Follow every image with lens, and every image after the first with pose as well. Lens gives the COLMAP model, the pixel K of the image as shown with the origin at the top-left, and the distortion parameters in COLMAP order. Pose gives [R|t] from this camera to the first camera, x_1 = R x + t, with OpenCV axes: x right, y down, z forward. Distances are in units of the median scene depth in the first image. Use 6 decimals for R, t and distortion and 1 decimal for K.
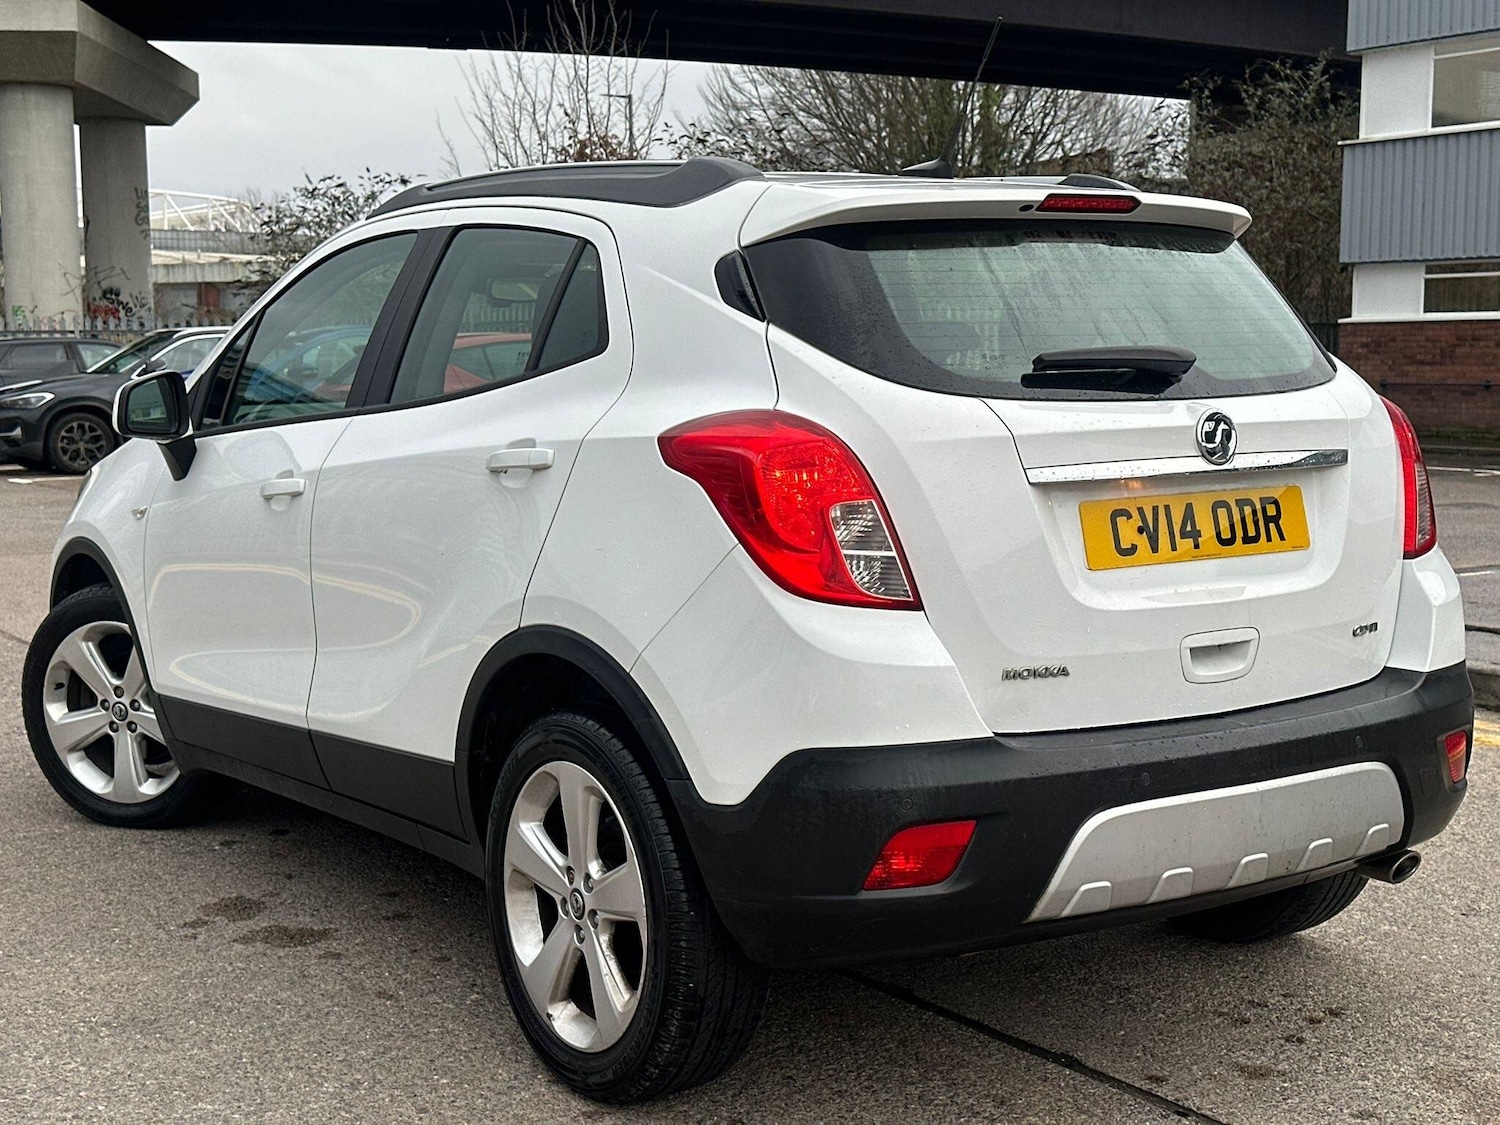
lens RADIAL K [[2077.5, 0, 768.1], [0, 2077.5, 500.3], [0, 0, 1]] dist [0.194394, -0.415682]
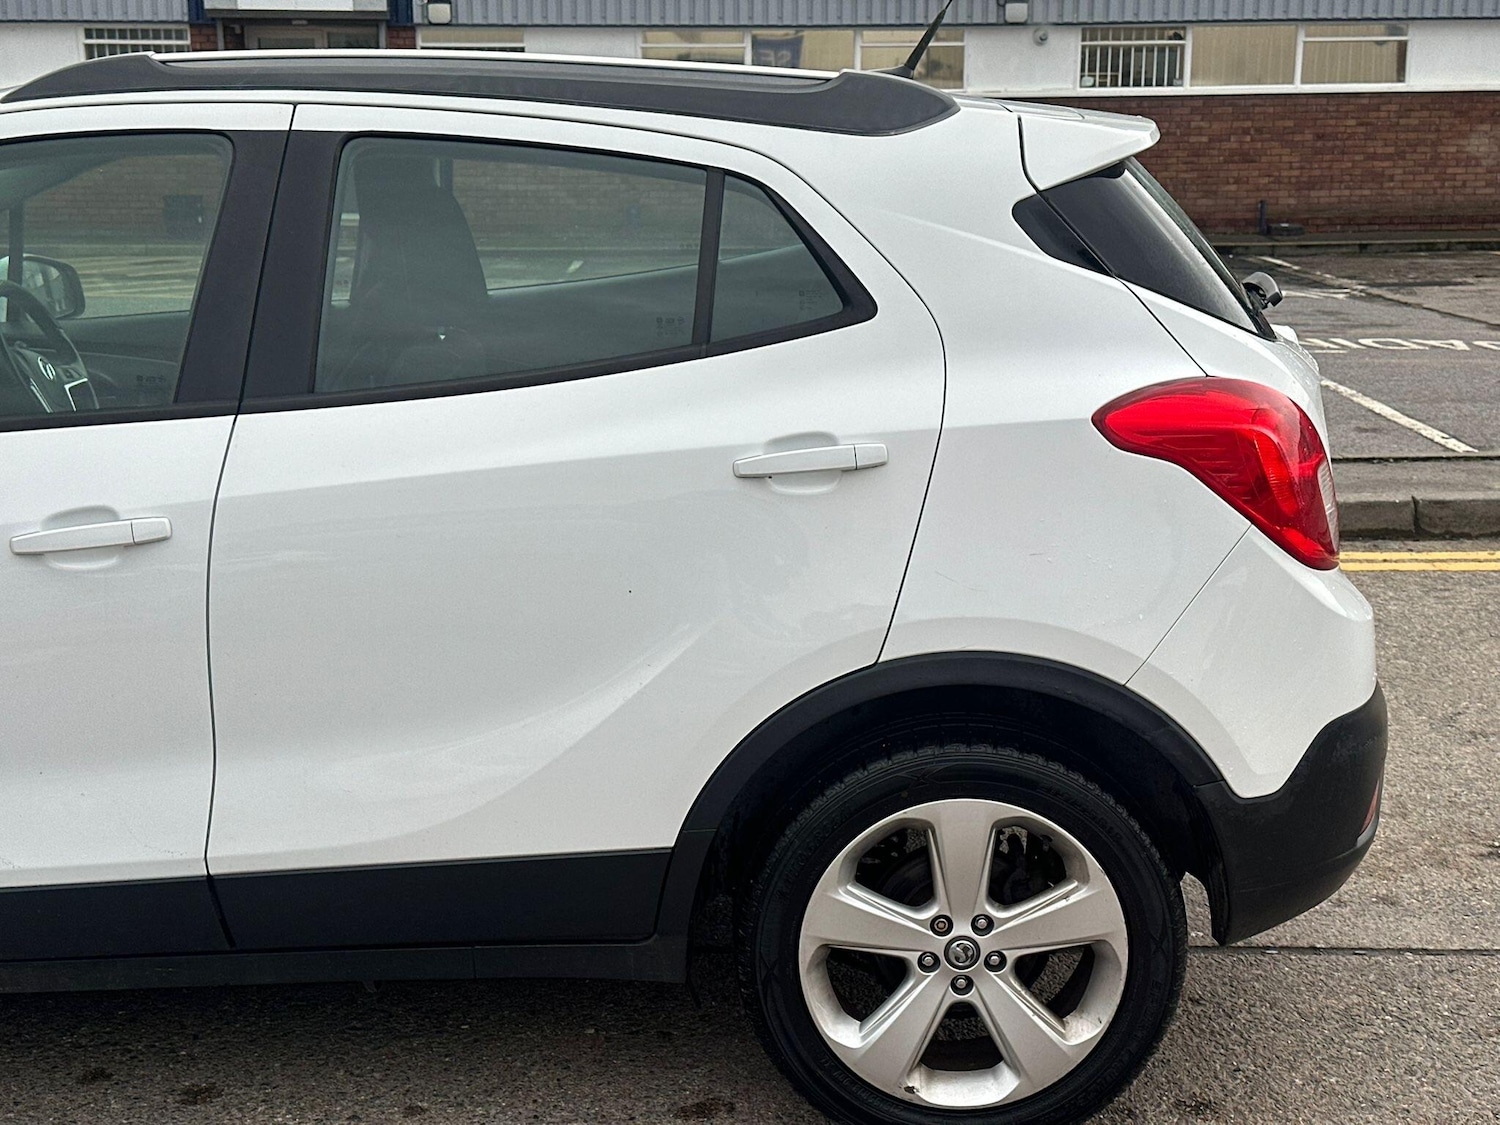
lens RADIAL K [[2087.6, 0, 755.7], [0, 2087.6, 598.7], [0, 0, 1]] dist [0.248948, -0.602916]
pose [[0.562316, -0.184726, 0.806025, -0.794925], [0.058494, 0.981173, 0.184058, -0.117408], [-0.824851, -0.056351, 0.562535, 0.556583]]
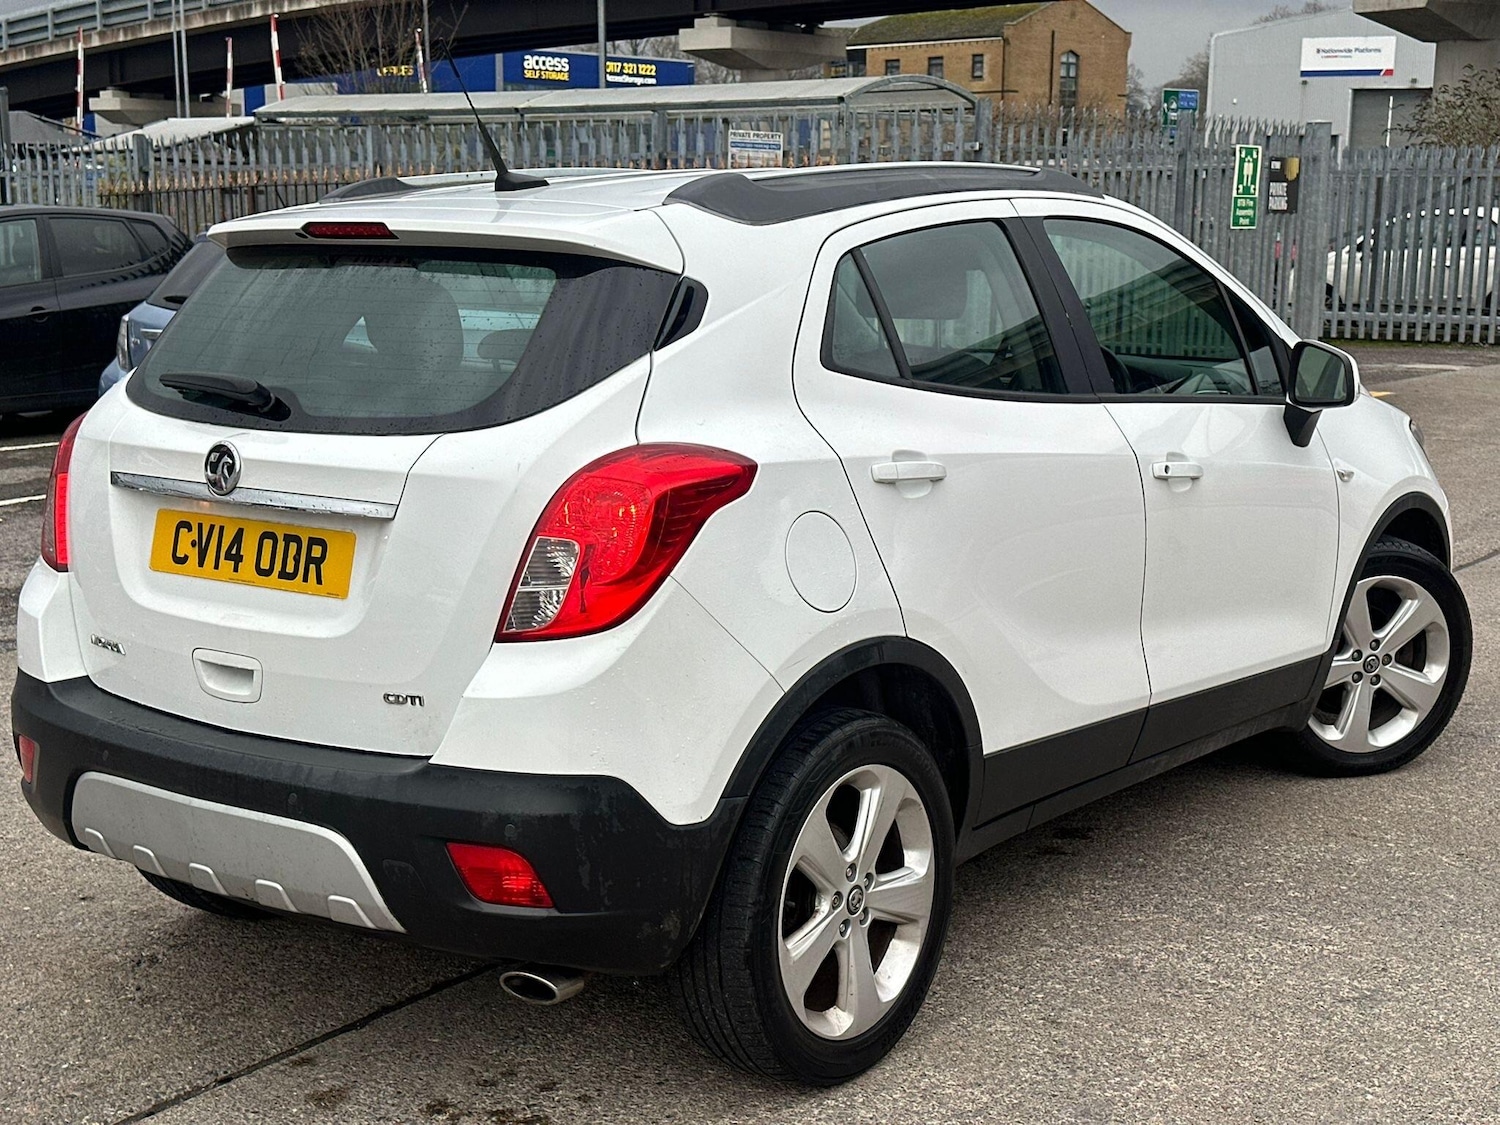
lens RADIAL K [[2075.8, 0, 769.3], [0, 2075.8, 529.5], [0, 0, 1]] dist [0.205316, -0.461989]
pose [[0.311491, 0.157747, -0.937064, 1.193173], [-0.070425, 0.987245, 0.142785, -0.156669], [0.947636, 0.021517, 0.318627, 0.863814]]
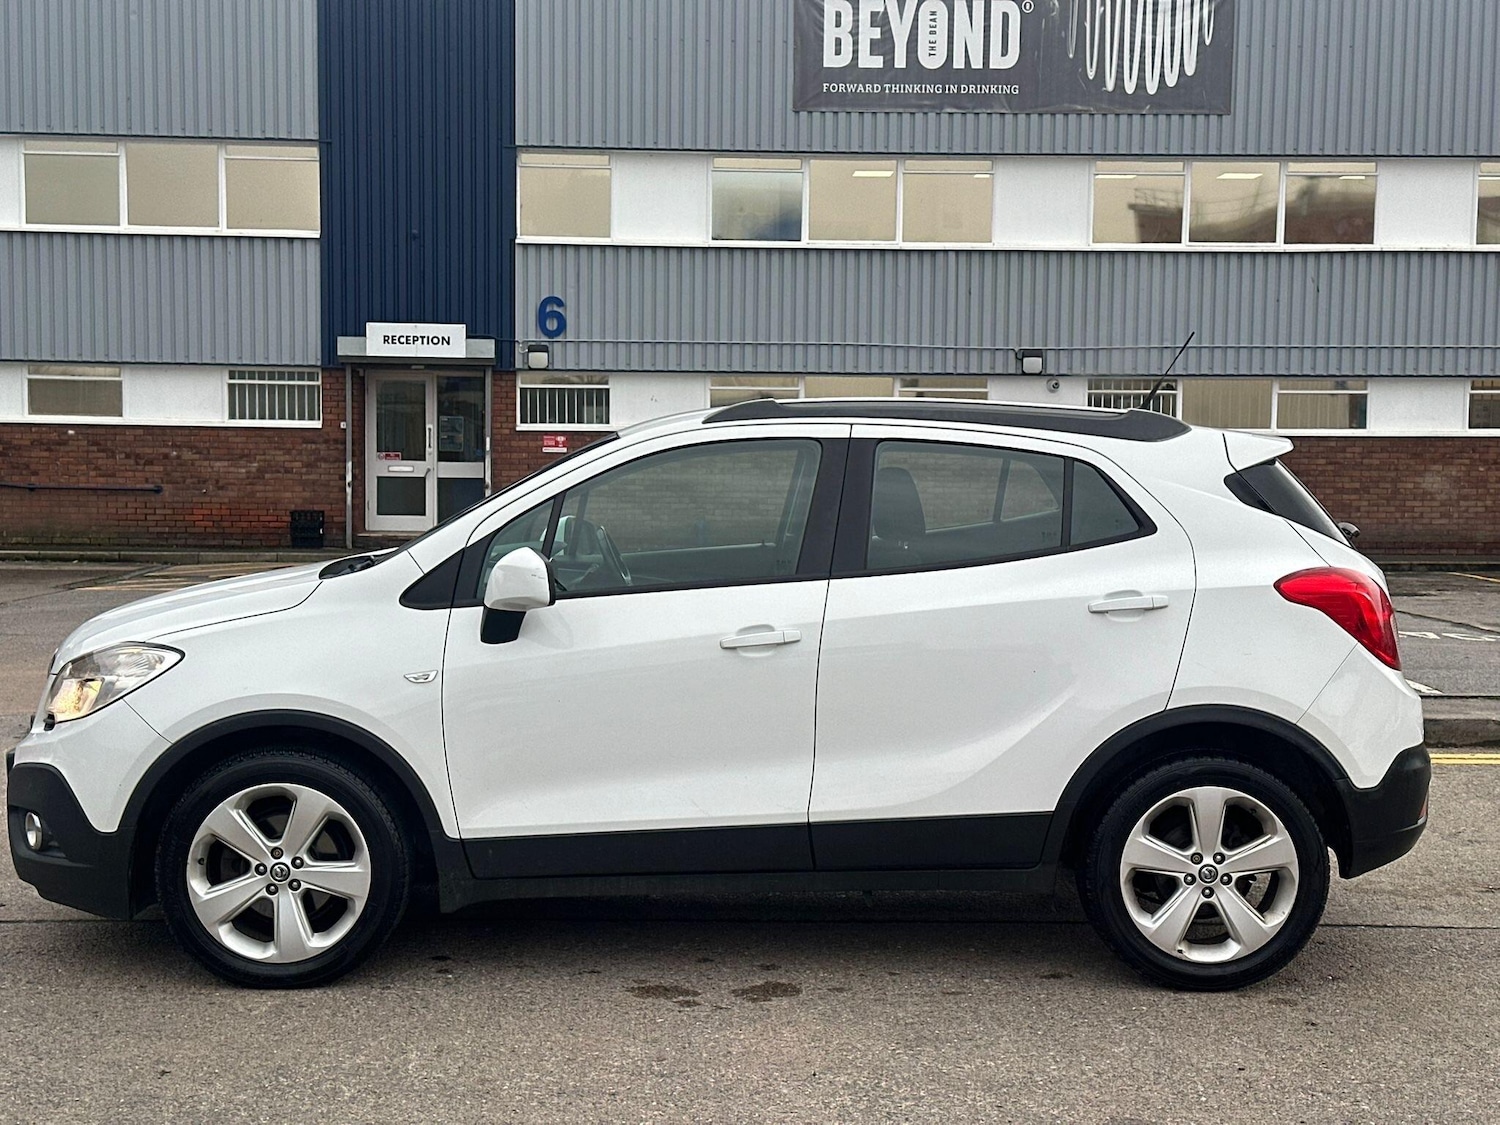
lens RADIAL K [[2097.4, 0, 759.3], [0, 2097.4, 568.6], [0, 0, 1]] dist [0.187366, -0.325549]
pose [[0.547818, -0.040242, 0.835629, -1.582485], [0.046939, 0.998747, 0.017326, -0.086281], [-0.835280, 0.029732, 0.549020, 0.363348]]
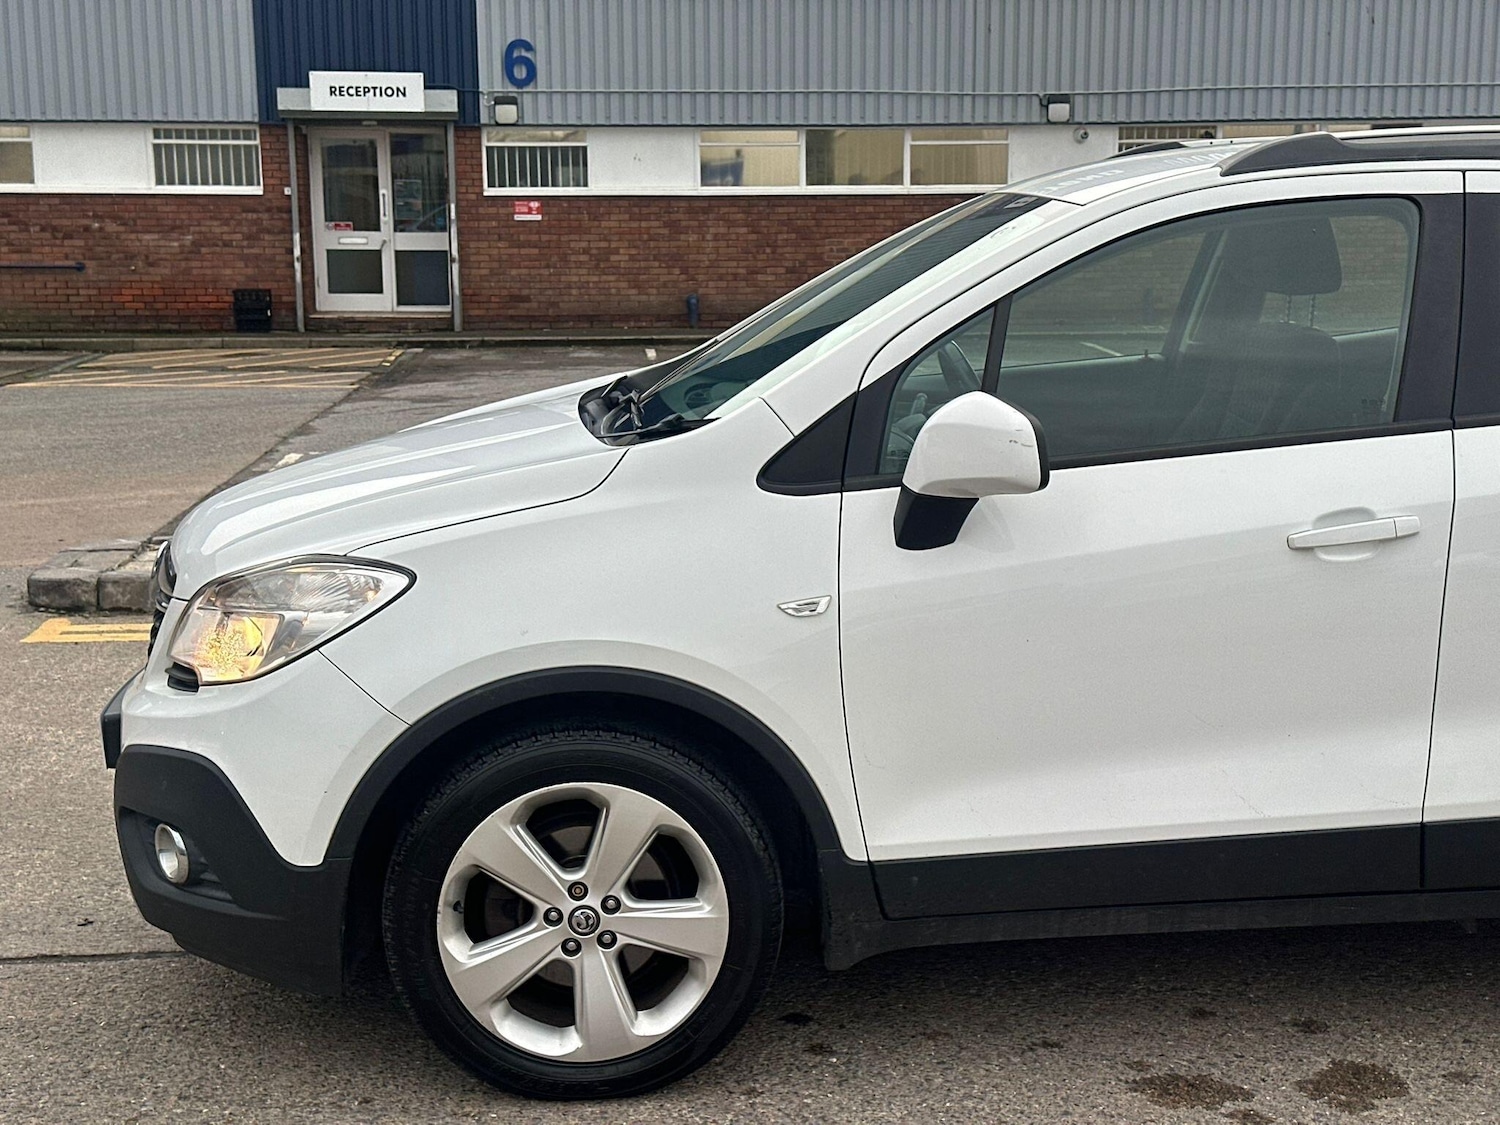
lens RADIAL K [[2097.4, 0, 759.3], [0, 2097.4, 568.6], [0, 0, 1]] dist [0.187366, -0.325549]
pose [[0.504854, -0.145048, 0.850931, -1.239218], [0.064024, 0.989358, 0.130659, -0.133864], [-0.860827, -0.011484, 0.508768, 0.962543]]
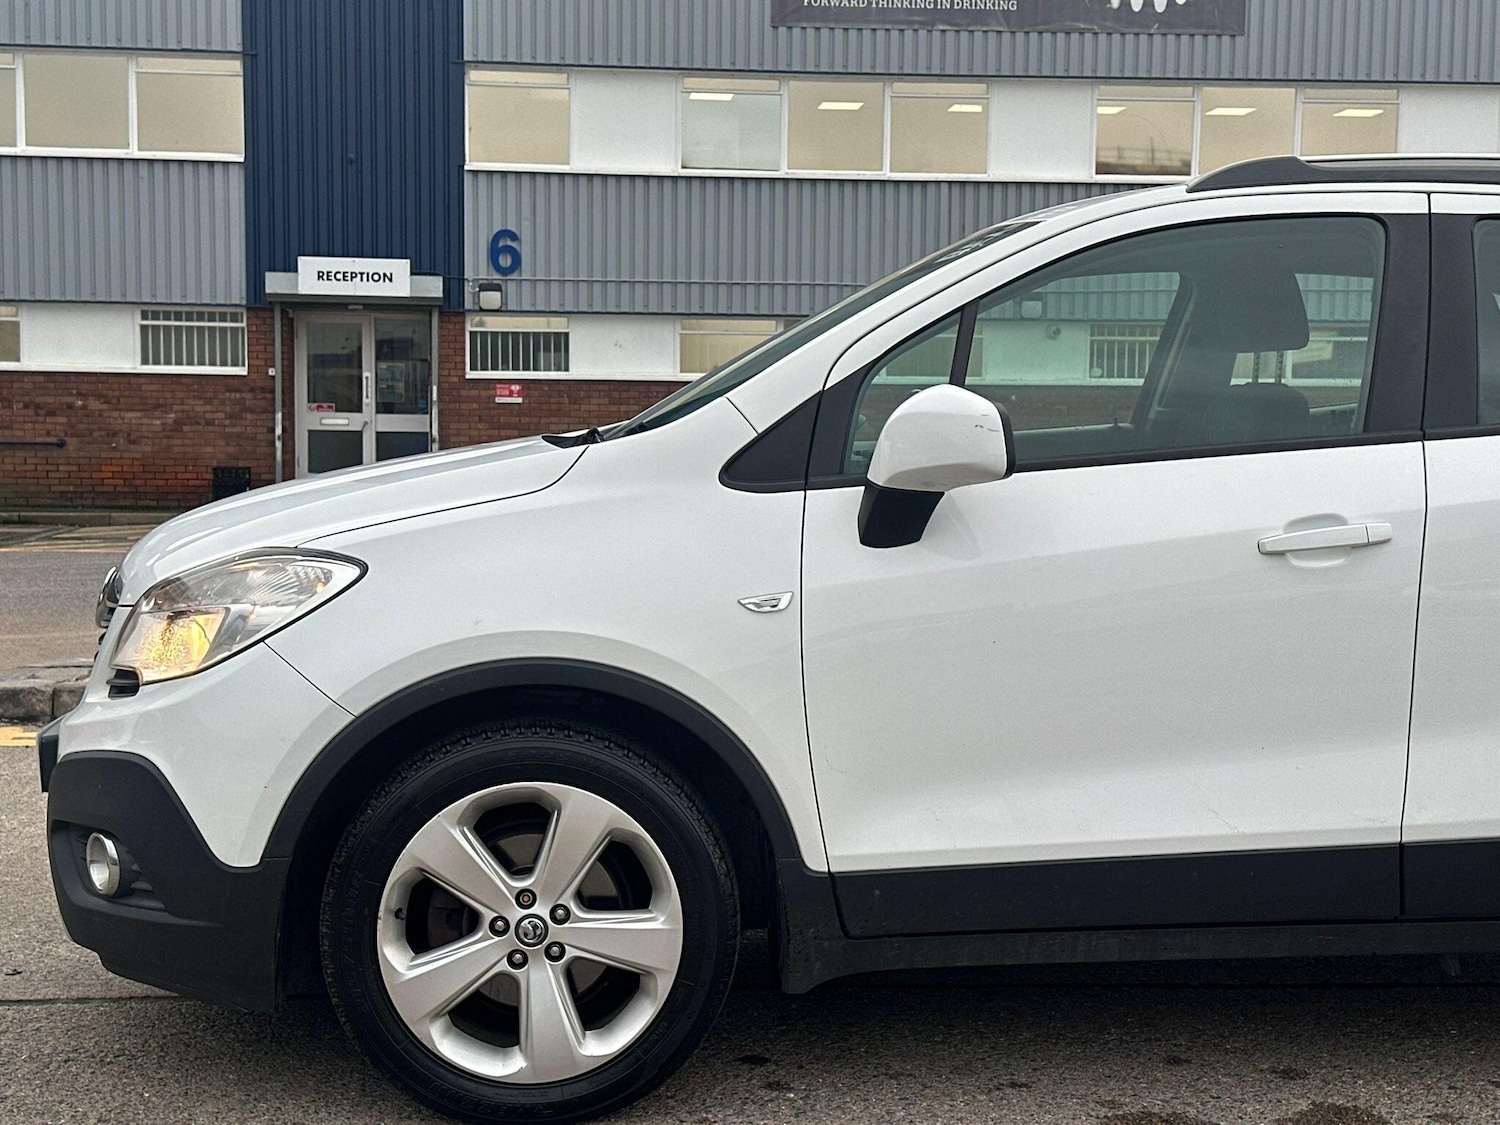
lens RADIAL K [[2093.6, 0, 755.2], [0, 2093.6, 557.0], [0, 0, 1]] dist [0.202241, -0.393002]
pose [[0.498365, -0.045632, 0.865766, -1.225789], [0.049822, 0.998471, 0.023947, -0.033885], [-0.865535, 0.031199, 0.499876, 0.968679]]
